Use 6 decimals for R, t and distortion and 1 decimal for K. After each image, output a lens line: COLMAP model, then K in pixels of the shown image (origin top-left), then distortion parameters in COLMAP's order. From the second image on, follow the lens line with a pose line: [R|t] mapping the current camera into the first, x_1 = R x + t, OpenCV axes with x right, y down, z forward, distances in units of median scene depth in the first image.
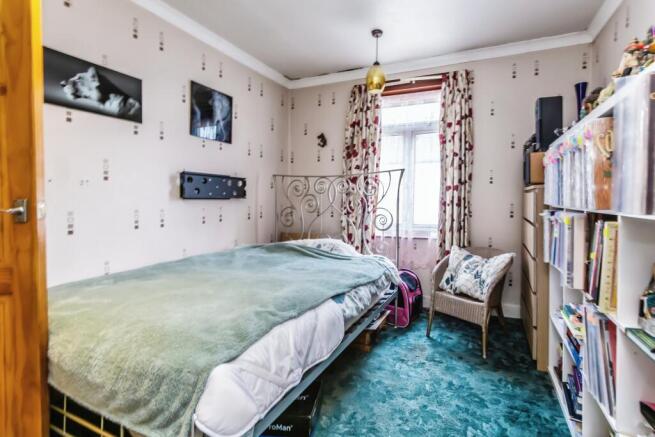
lens RADIAL K [[316.5, 0, 328.5], [0, 316.5, 207.1], [0, 0, 1]] dist [0.000910, 0.000040]
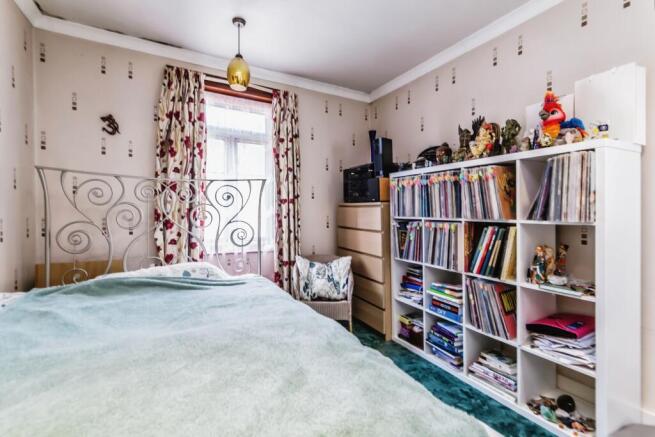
lens RADIAL K [[319.6, 0, 328.4], [0, 319.6, 216.1], [0, 0, 1]] dist [0.000206, 0.000098]
pose [[0.600834, 0.000318, 0.799374, -0.353138], [0.006940, 0.999960, -0.005614, -0.003599], [-0.799344, 0.008921, 0.600807, 0.238815]]
